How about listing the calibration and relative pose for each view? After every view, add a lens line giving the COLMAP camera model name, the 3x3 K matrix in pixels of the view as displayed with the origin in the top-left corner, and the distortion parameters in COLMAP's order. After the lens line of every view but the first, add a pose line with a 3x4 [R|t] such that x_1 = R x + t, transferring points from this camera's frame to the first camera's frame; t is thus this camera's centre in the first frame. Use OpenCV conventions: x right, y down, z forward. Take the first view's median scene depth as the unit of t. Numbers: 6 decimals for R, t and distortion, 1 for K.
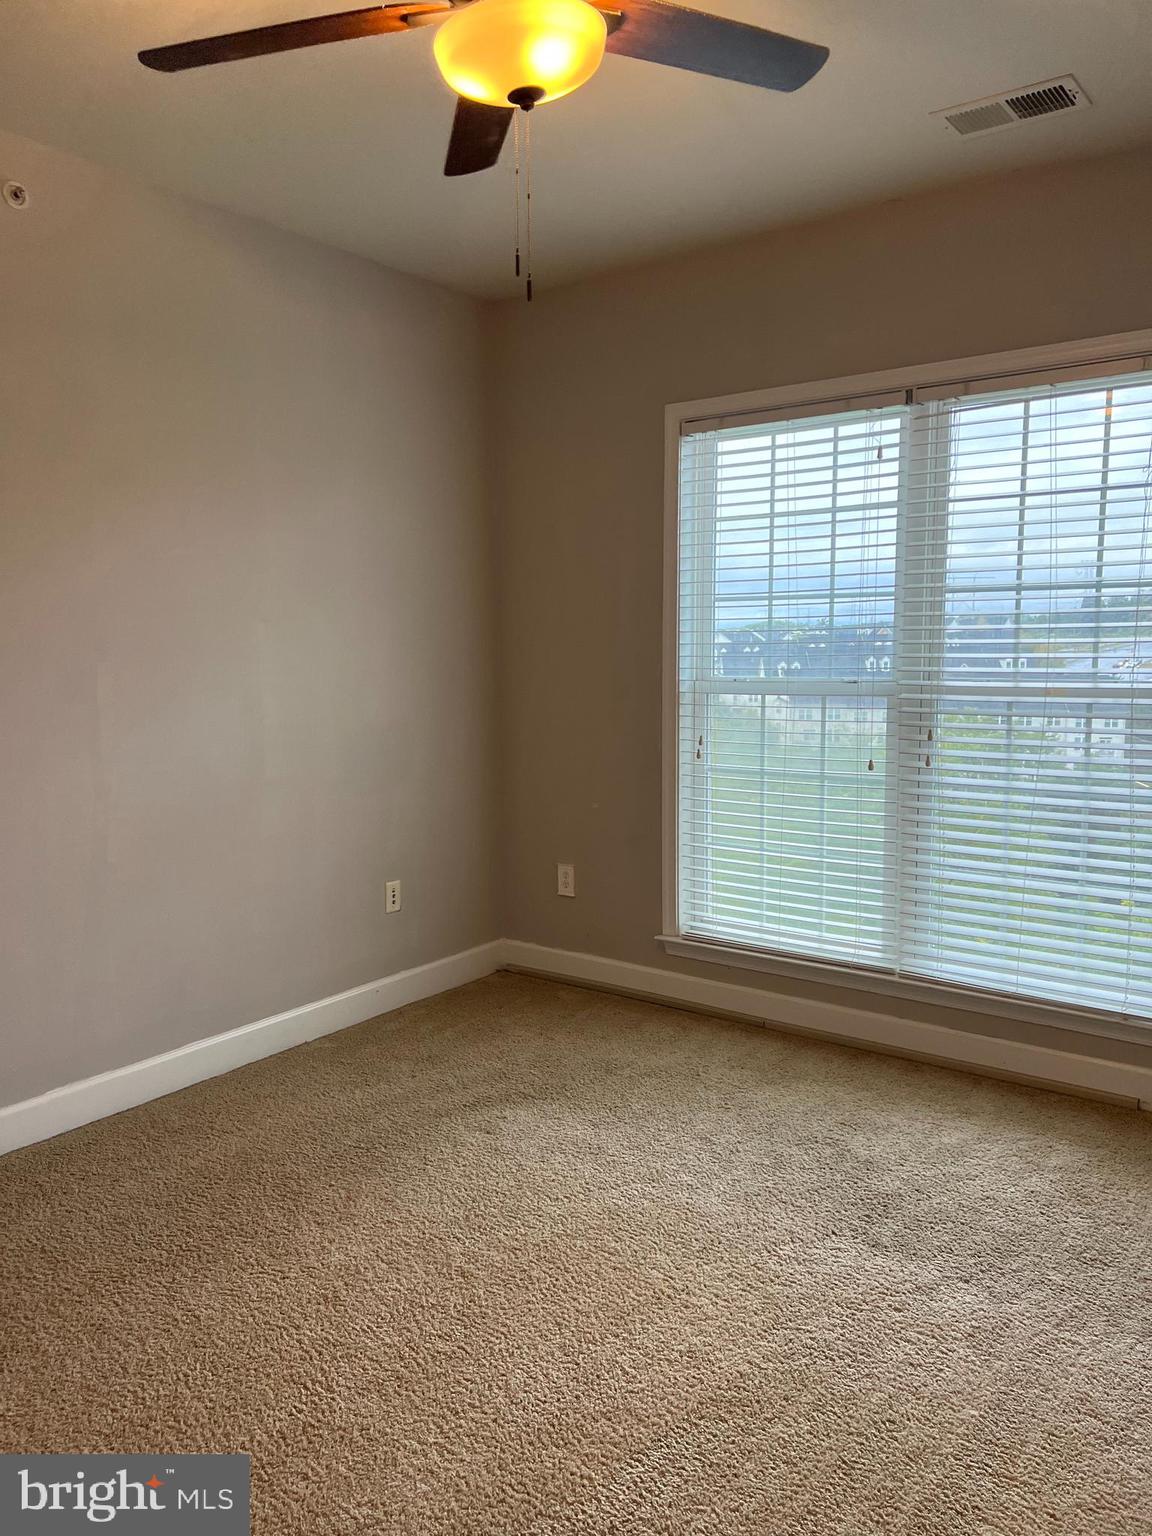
lens RADIAL K [[1151.2, 0, 565.9], [0, 1151.2, 778.1], [0, 0, 1]] dist [0.059818, -0.062252]
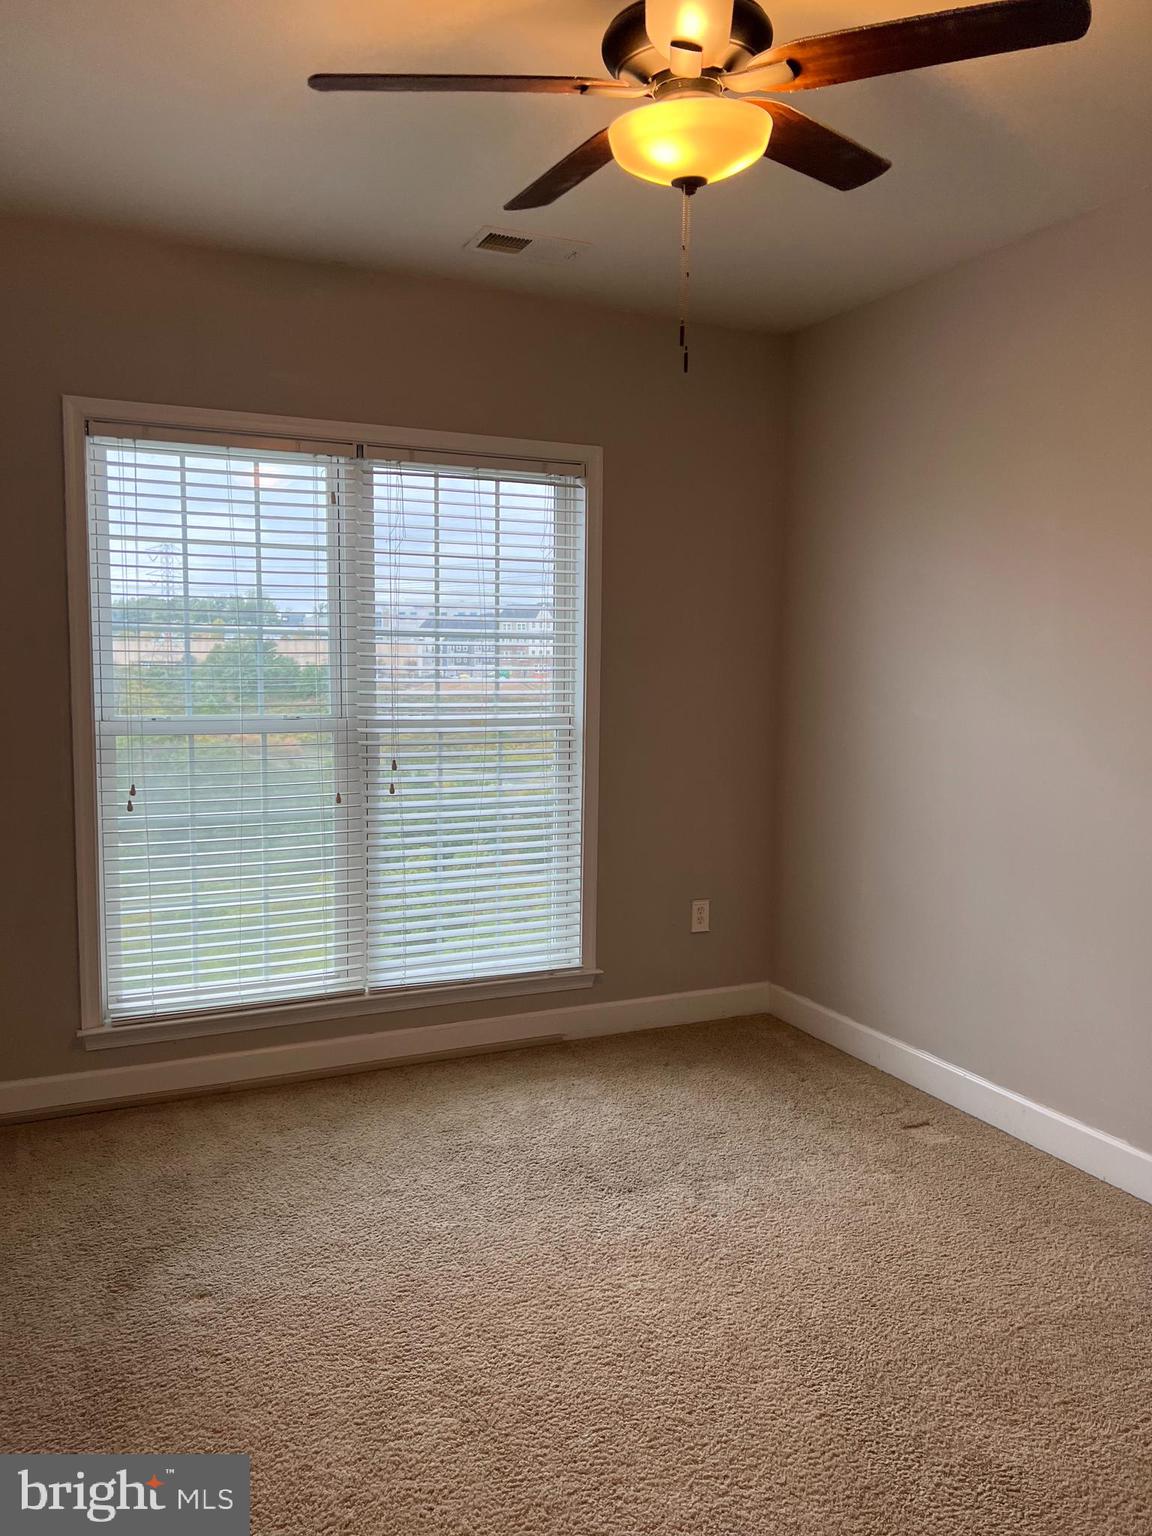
lens RADIAL K [[1151.2, 0, 564.9], [0, 1151.2, 768.9], [0, 0, 1]] dist [0.059818, -0.062252]
pose [[0.469232, -0.065791, 0.880621, -0.537264], [0.094989, 0.995195, 0.023737, -0.041309], [-0.877952, 0.072511, 0.473227, 0.322898]]
